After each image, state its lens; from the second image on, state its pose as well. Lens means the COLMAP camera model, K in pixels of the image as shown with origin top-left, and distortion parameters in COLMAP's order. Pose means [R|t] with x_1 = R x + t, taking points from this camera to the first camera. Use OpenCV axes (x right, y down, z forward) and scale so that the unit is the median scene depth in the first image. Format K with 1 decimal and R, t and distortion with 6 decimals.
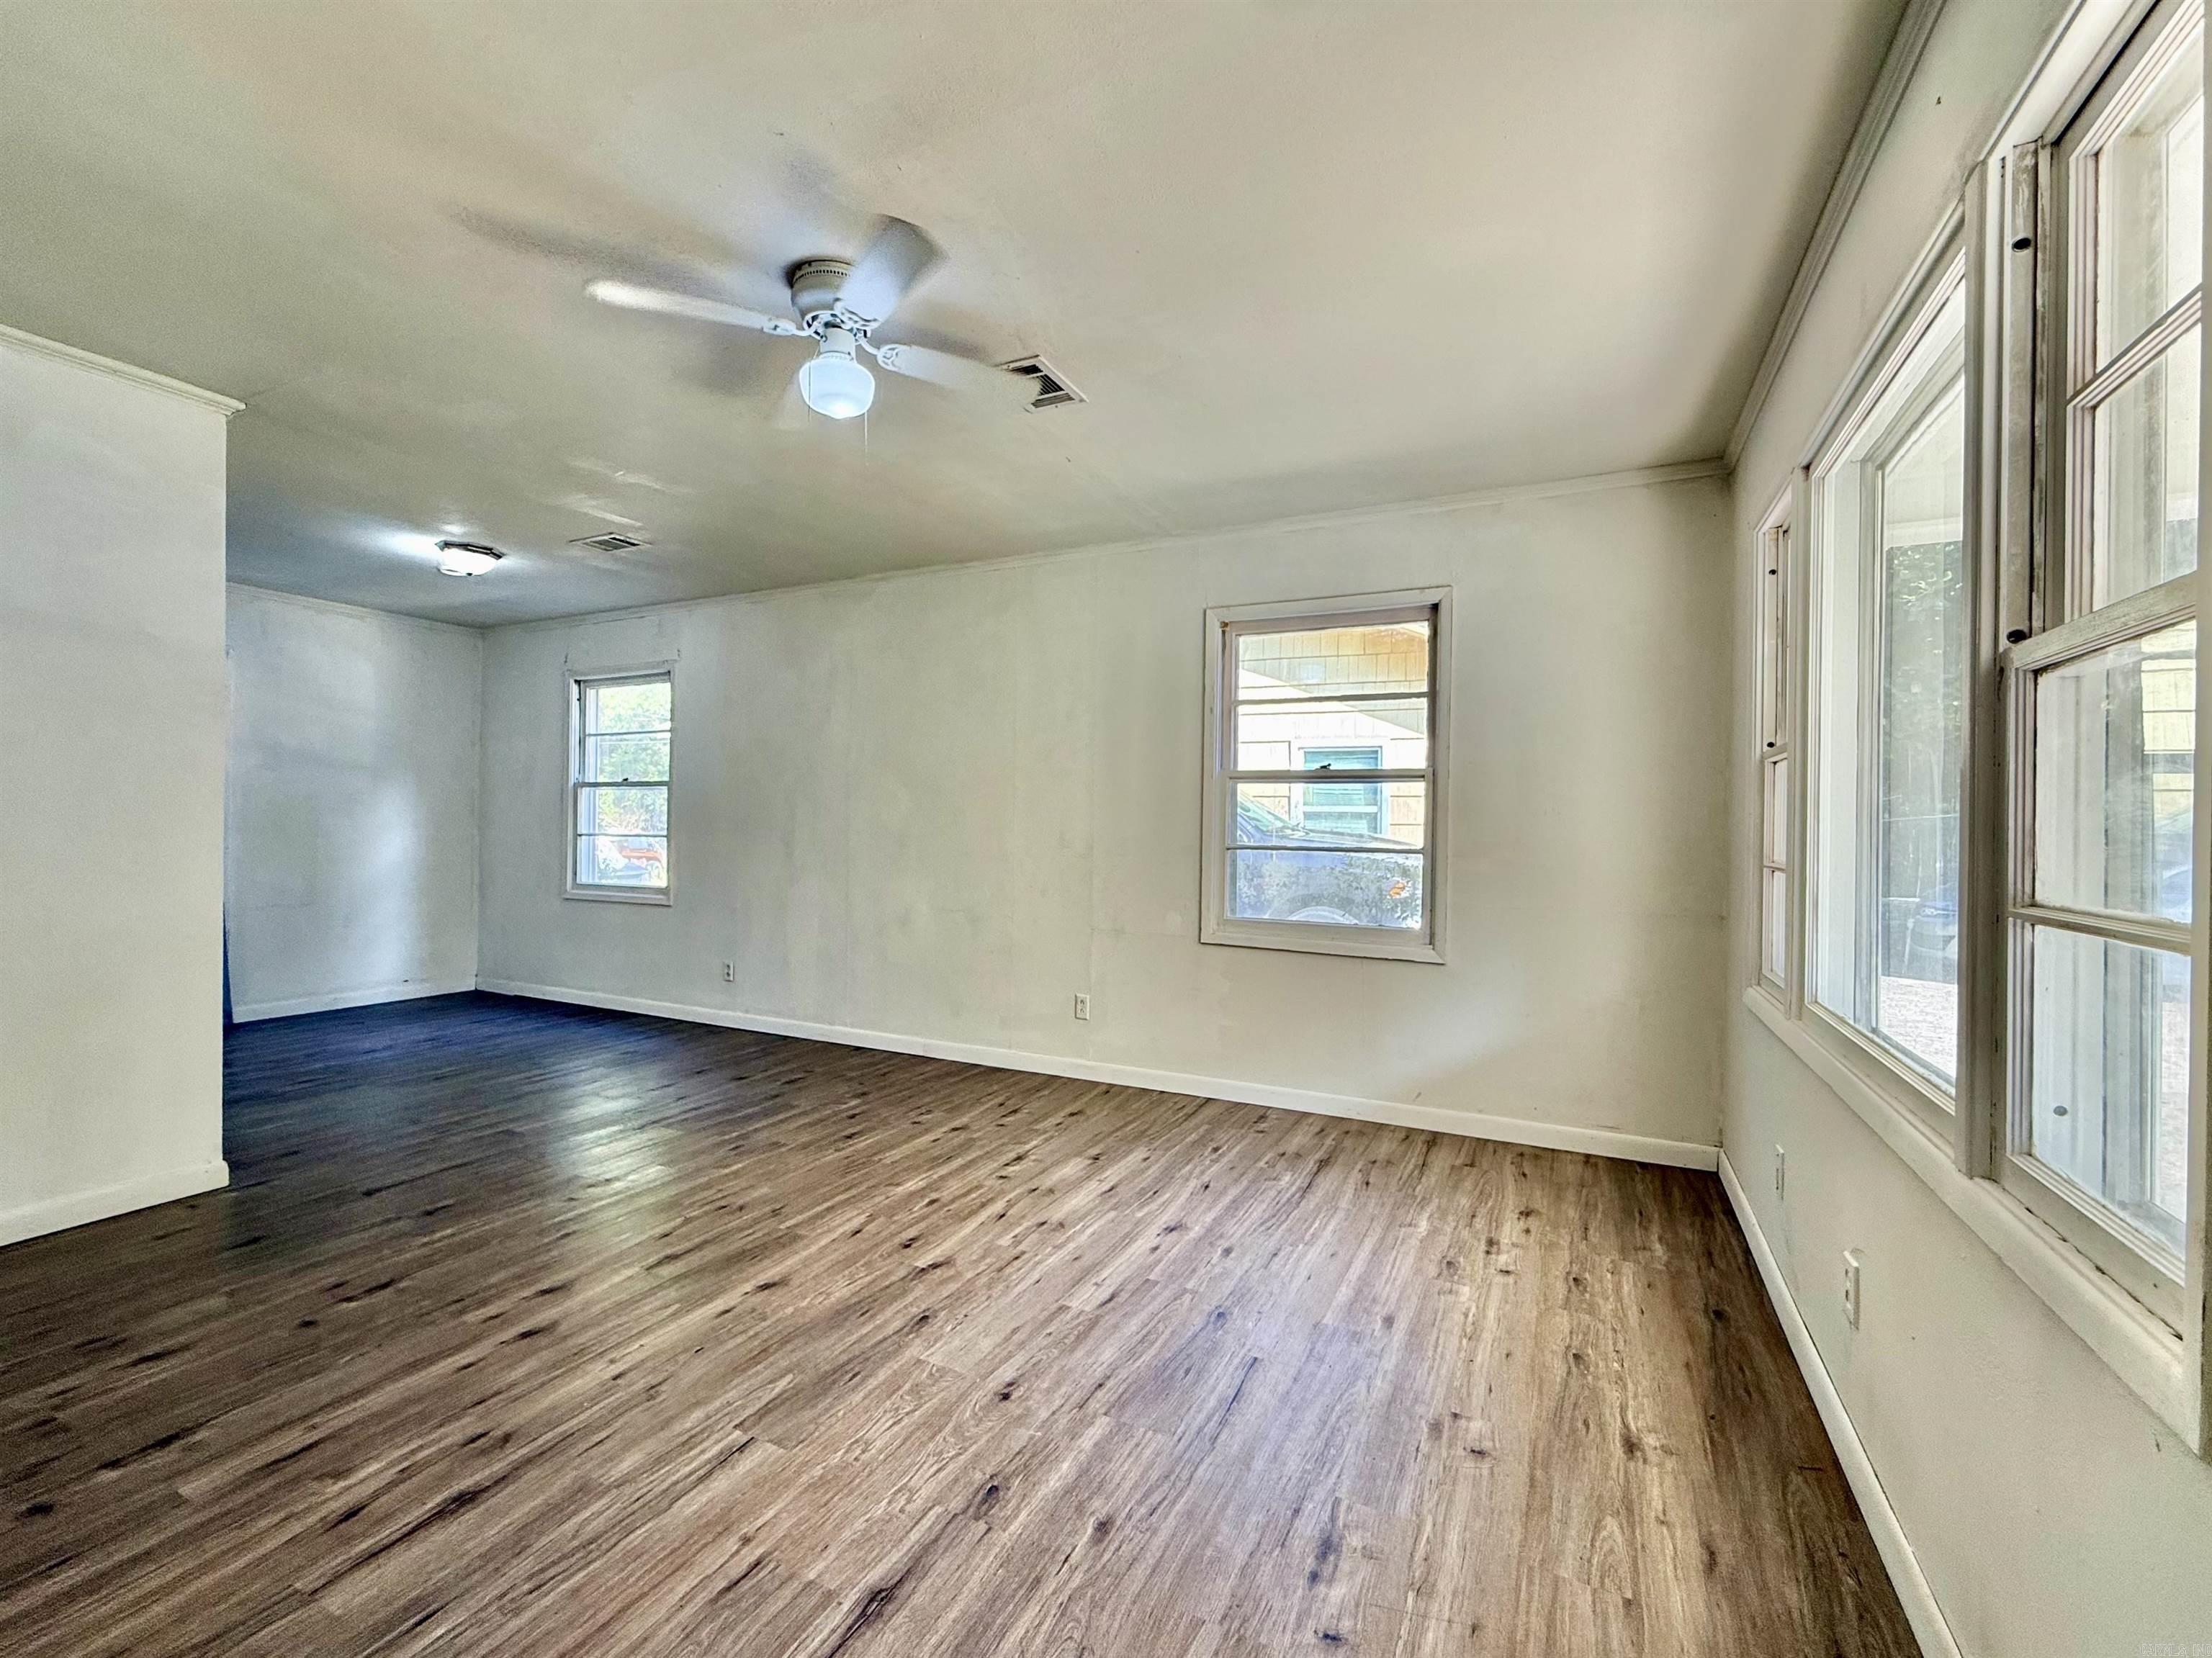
lens RADIAL K [[904.1, 0, 1107.1], [0, 904.1, 824.2], [0, 0, 1]] dist [0.002044, 0.000033]
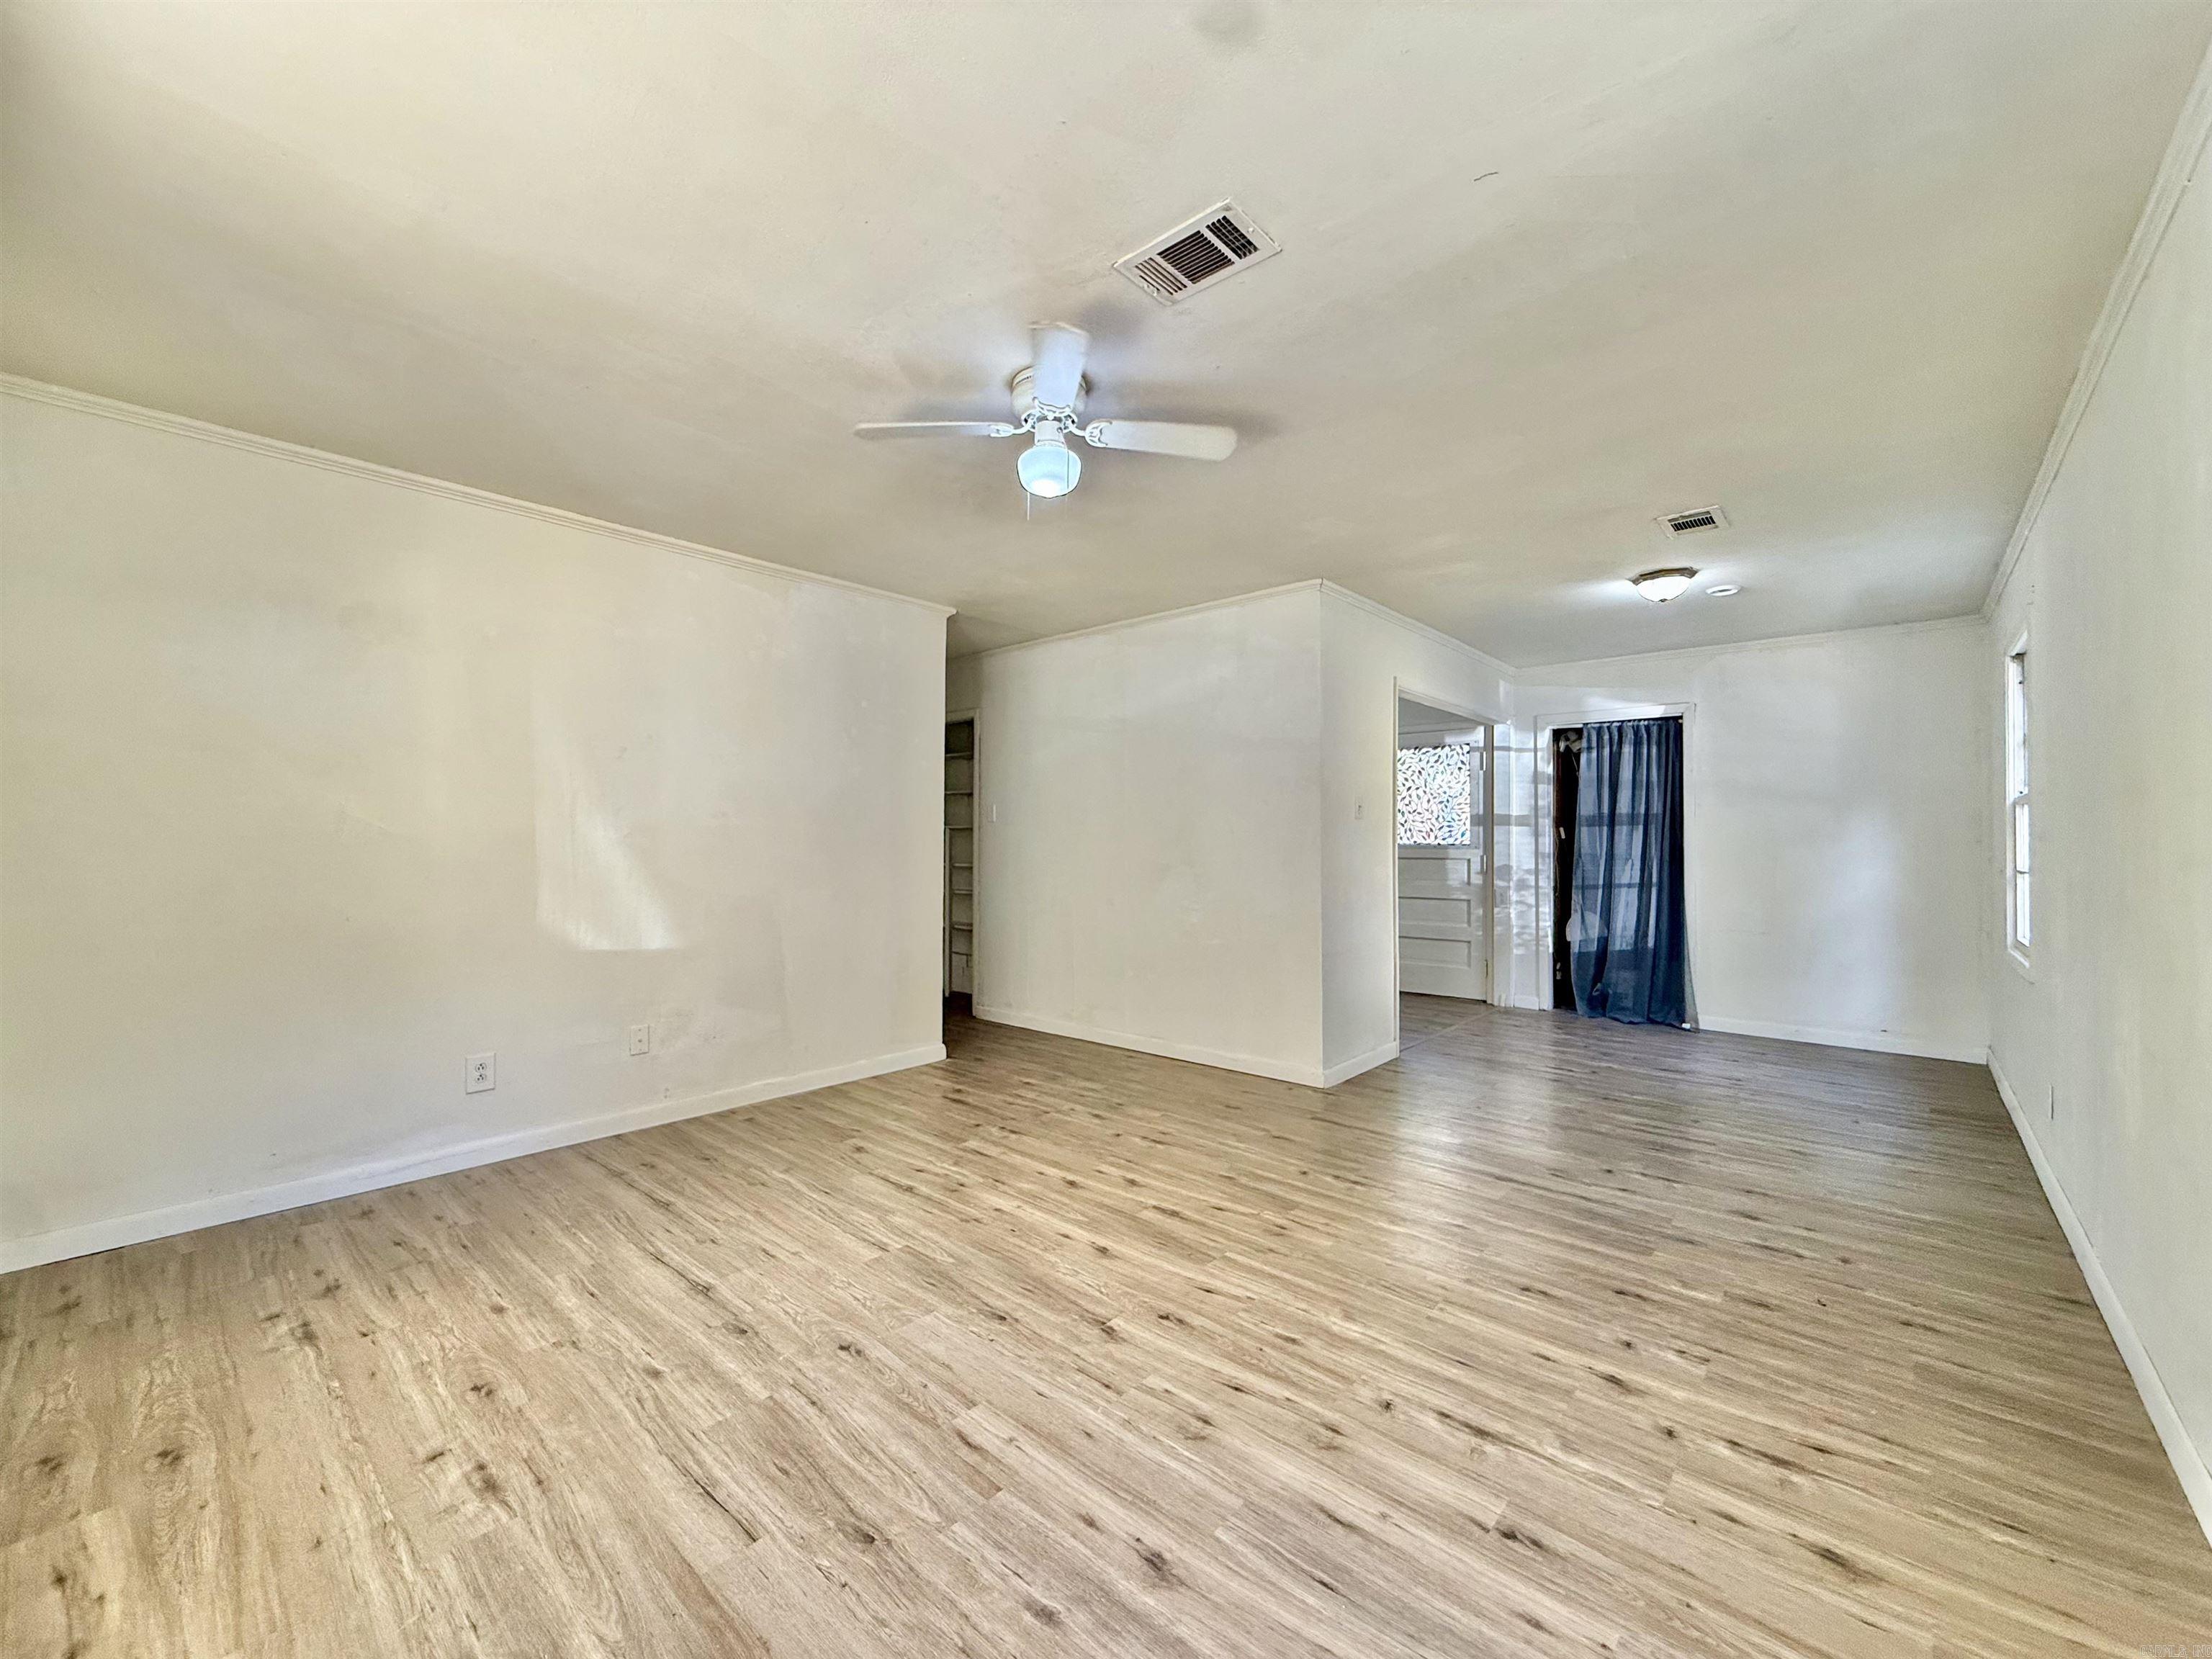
lens RADIAL K [[904.2, 0, 1107.2], [0, 904.2, 815.1], [0, 0, 1]] dist [0.002044, 0.000033]
pose [[-0.260138, -0.043737, -0.964580, 0.712146], [-0.005600, 0.999025, -0.043788, 0.014257], [0.965555, -0.005989, -0.260130, 1.251689]]
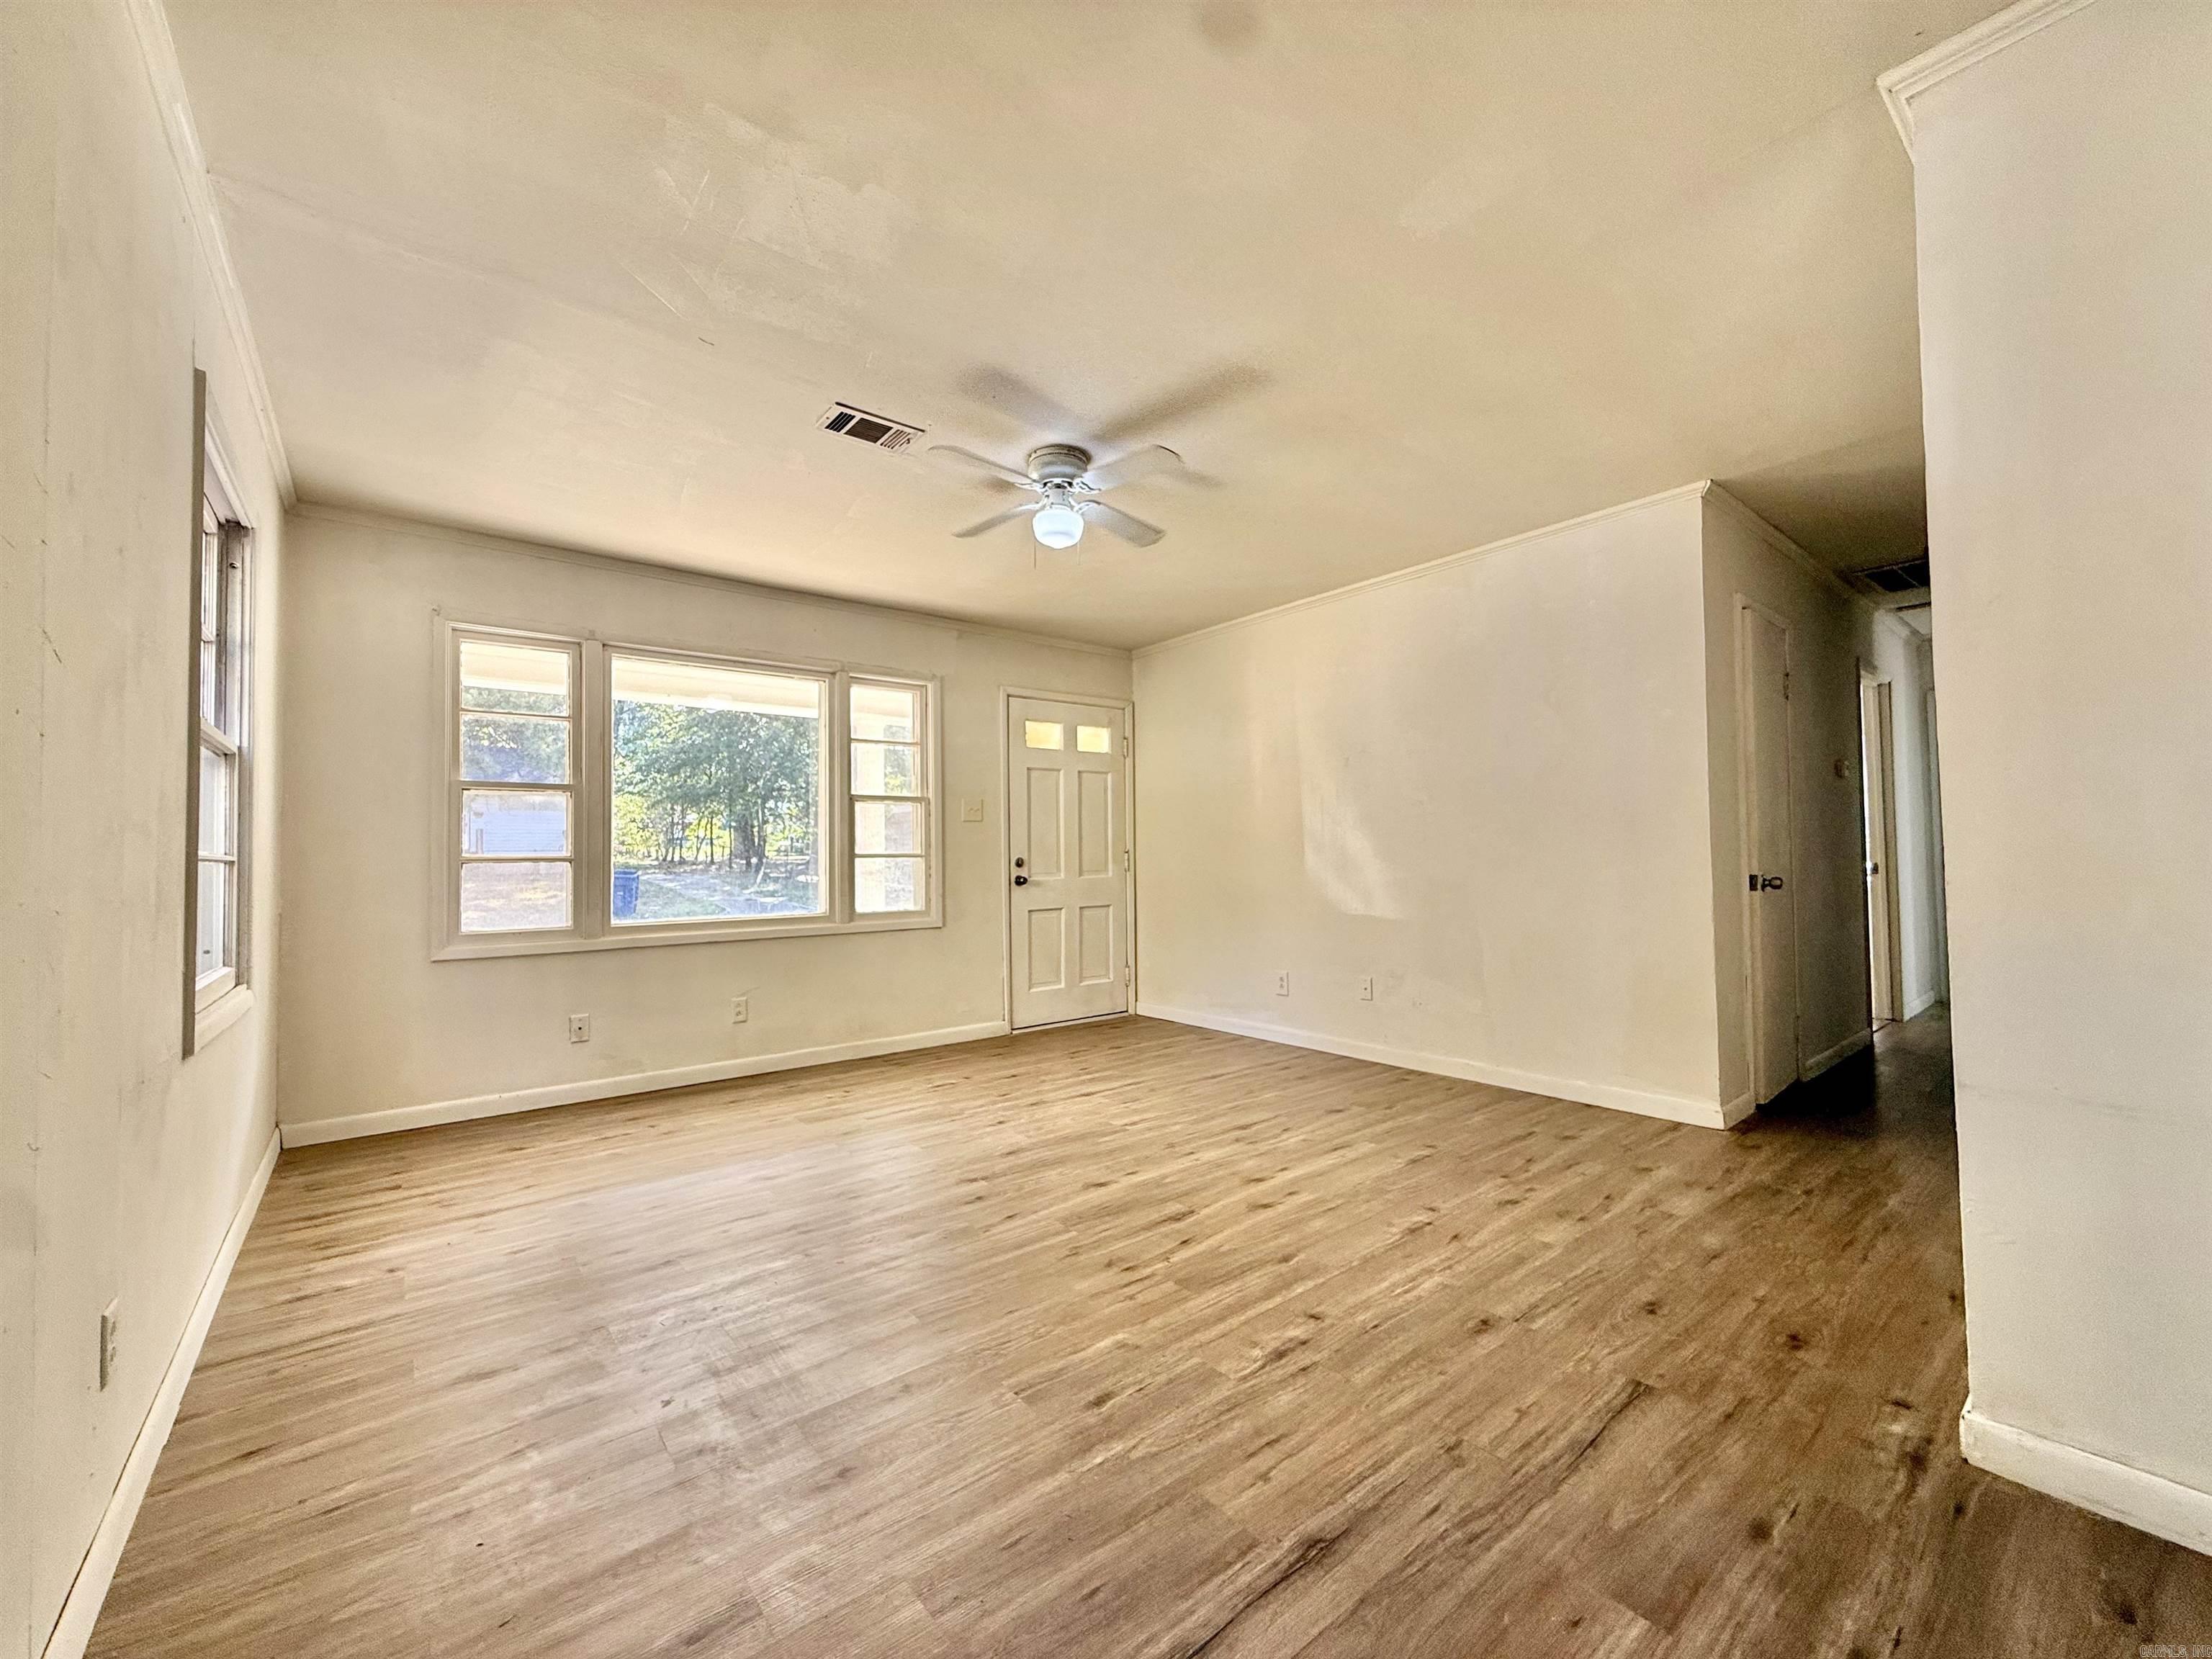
lens RADIAL K [[904.2, 0, 1093.7], [0, 904.2, 840.8], [0, 0, 1]] dist [0.002044, 0.000033]
pose [[-0.896348, 0.005664, 0.443315, -0.892090], [-0.000423, 0.999907, -0.013630, 0.045159], [-0.443351, -0.012405, -0.896262, 2.055782]]
